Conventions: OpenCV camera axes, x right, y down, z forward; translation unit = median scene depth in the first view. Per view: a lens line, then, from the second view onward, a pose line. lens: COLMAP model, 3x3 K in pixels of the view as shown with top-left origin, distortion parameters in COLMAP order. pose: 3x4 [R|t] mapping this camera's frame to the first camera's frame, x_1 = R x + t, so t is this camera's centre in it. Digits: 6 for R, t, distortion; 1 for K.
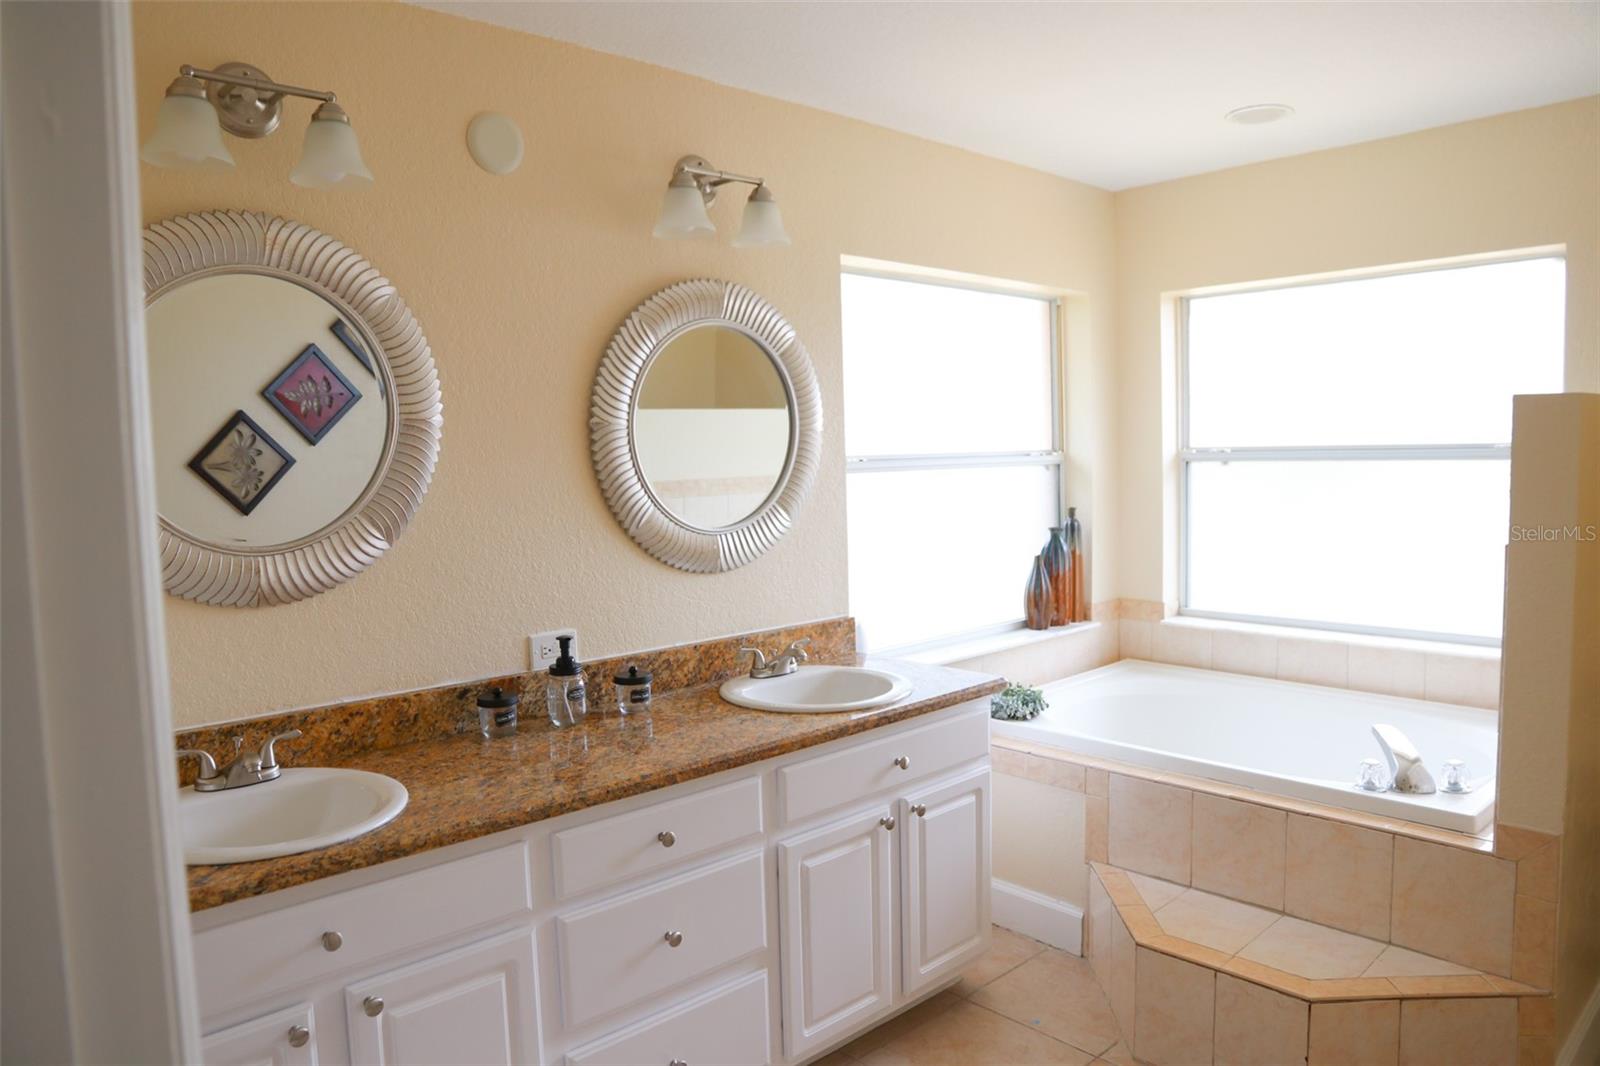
lens RADIAL K [[1081.8, 0, 796.3], [0, 1081.8, 532.0], [0, 0, 1]] dist [-0.119920, 0.066389]
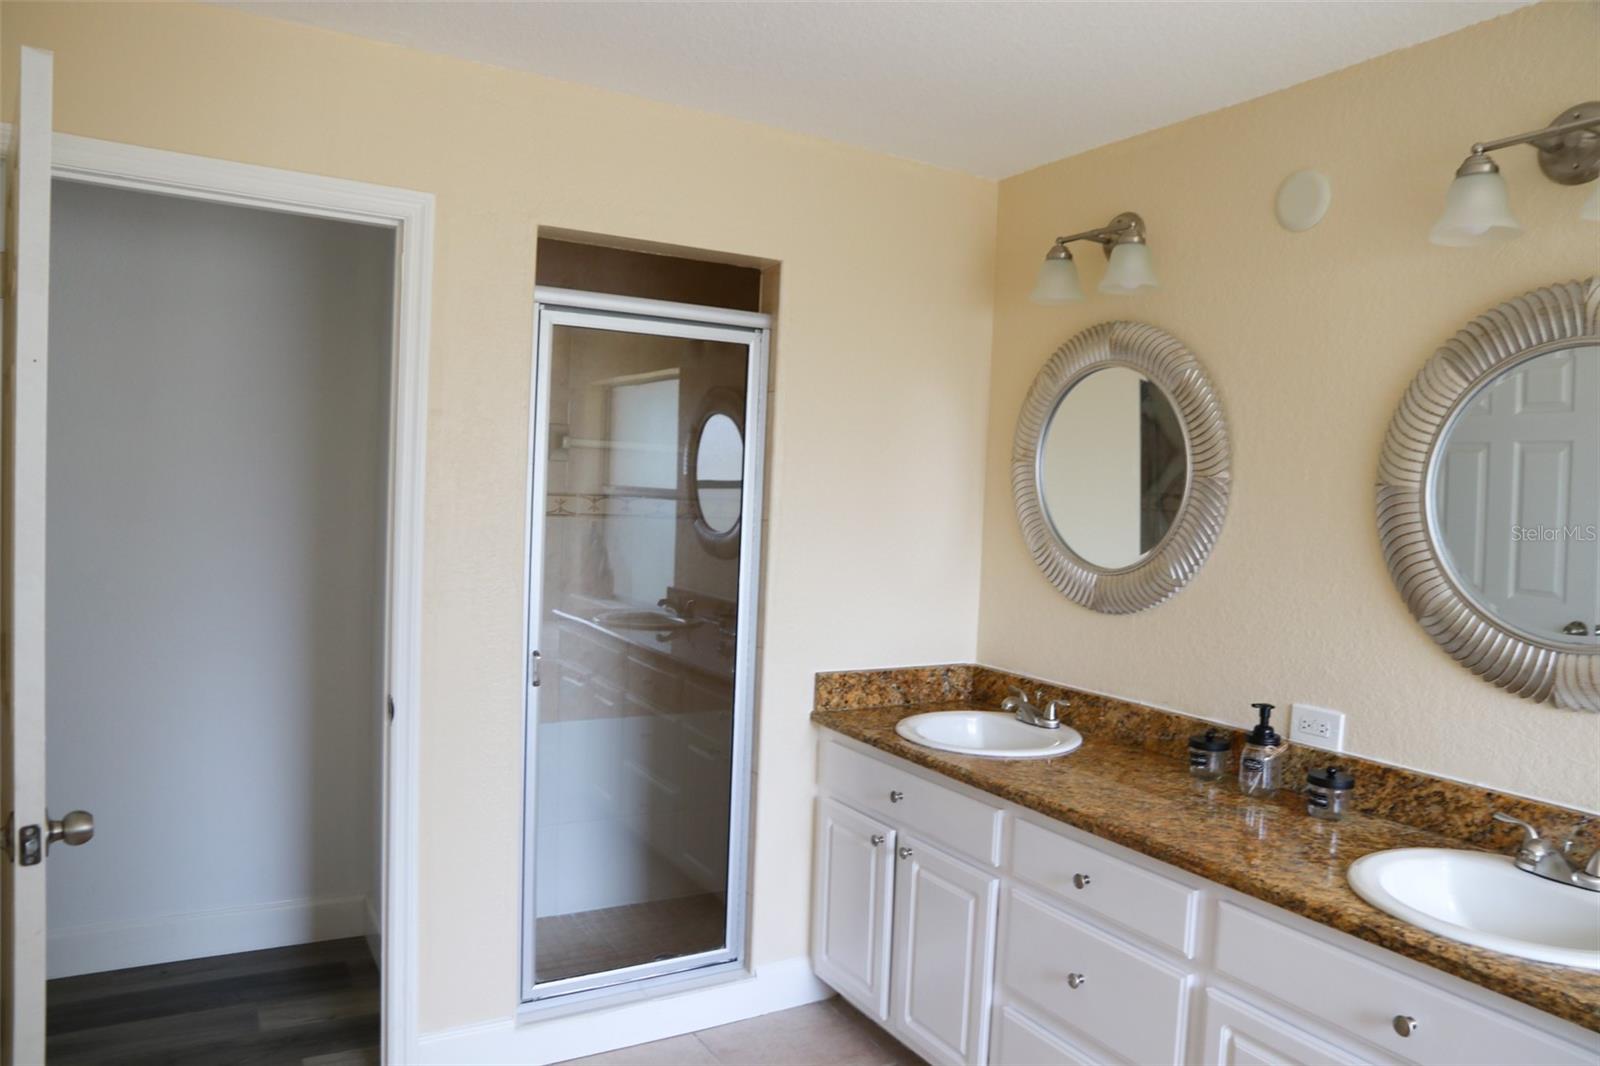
lens RADIAL K [[1081.8, 0, 796.3], [0, 1081.8, 532.0], [0, 0, 1]] dist [-0.119920, 0.066389]
pose [[-0.230743, 0.052627, -0.971590, 0.814202], [-0.108947, 0.990860, 0.079545, -0.087570], [0.966896, 0.124206, -0.222901, 0.813704]]
